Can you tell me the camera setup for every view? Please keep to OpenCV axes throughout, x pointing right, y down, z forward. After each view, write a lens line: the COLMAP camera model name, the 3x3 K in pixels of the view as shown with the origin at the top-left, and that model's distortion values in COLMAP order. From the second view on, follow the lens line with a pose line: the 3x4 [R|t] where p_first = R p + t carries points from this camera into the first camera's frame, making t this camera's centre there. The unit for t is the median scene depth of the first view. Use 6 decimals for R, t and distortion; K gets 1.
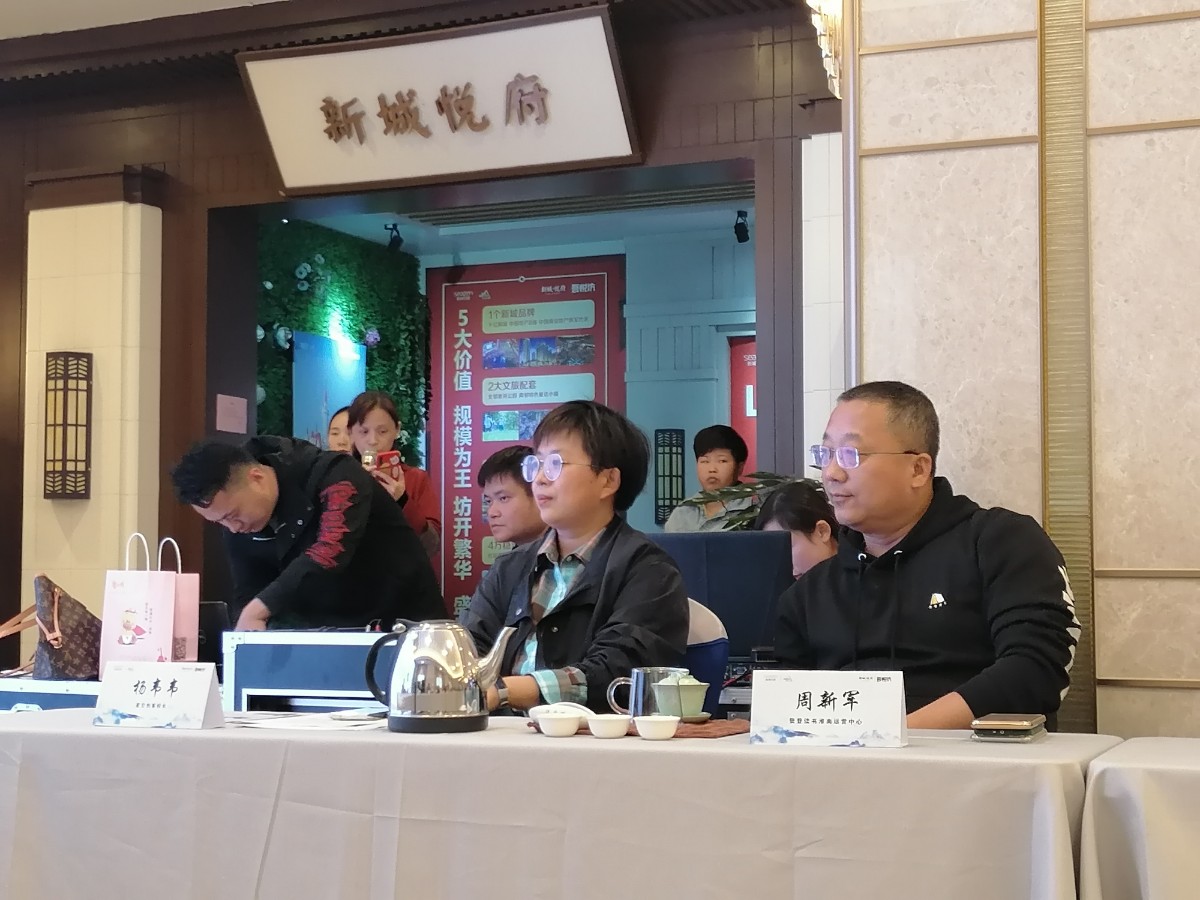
lens RADIAL K [[1967.0, 0, 588.8], [0, 1967.0, 456.6], [0, 0, 1]] dist [0.081347, 0.000000]
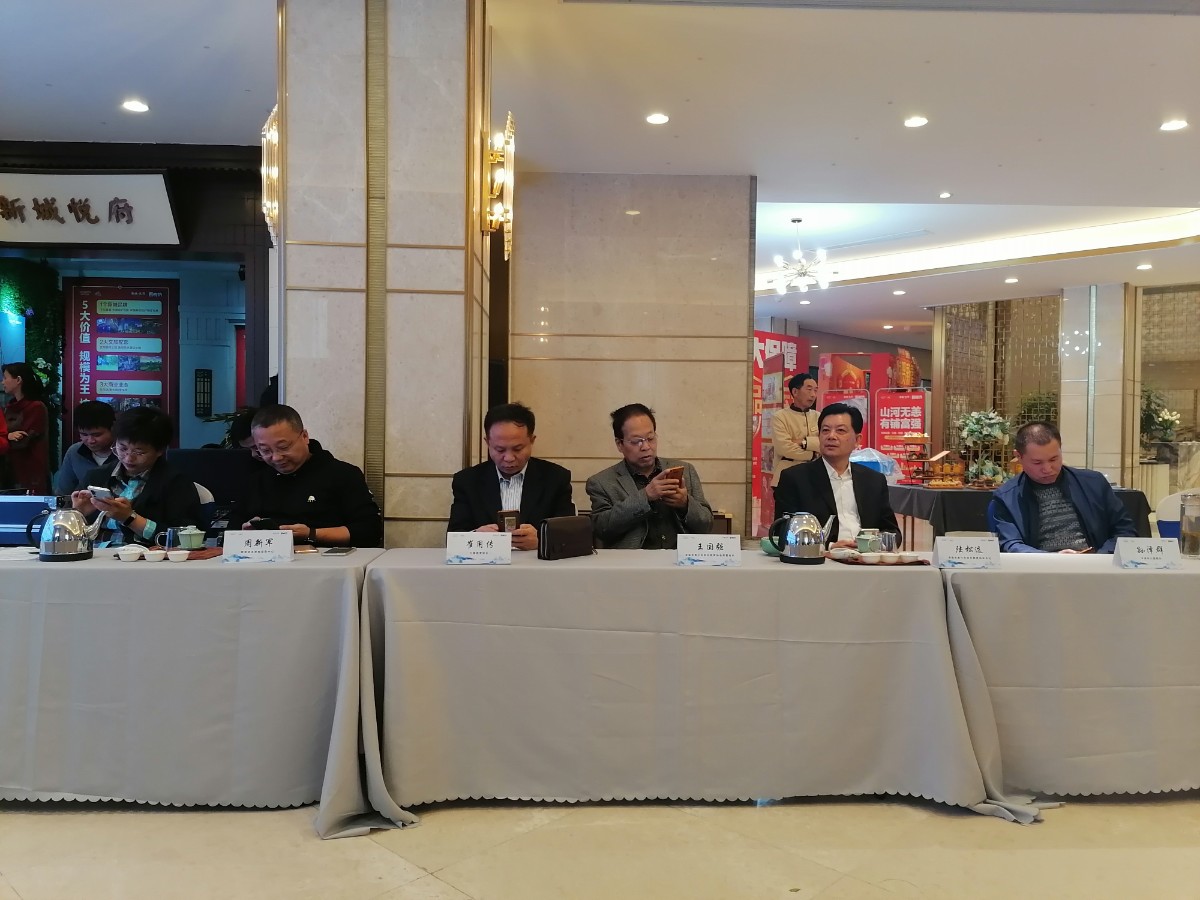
lens RADIAL K [[904.4, 0, 602.5], [0, 904.4, 451.6], [0, 0, 1]] dist [0.087212, -0.111080]
pose [[0.901391, 0.006260, 0.432961, 0.012477], [-0.042710, 0.996305, 0.074514, -0.062460], [-0.430895, -0.085658, 0.898328, -0.114758]]
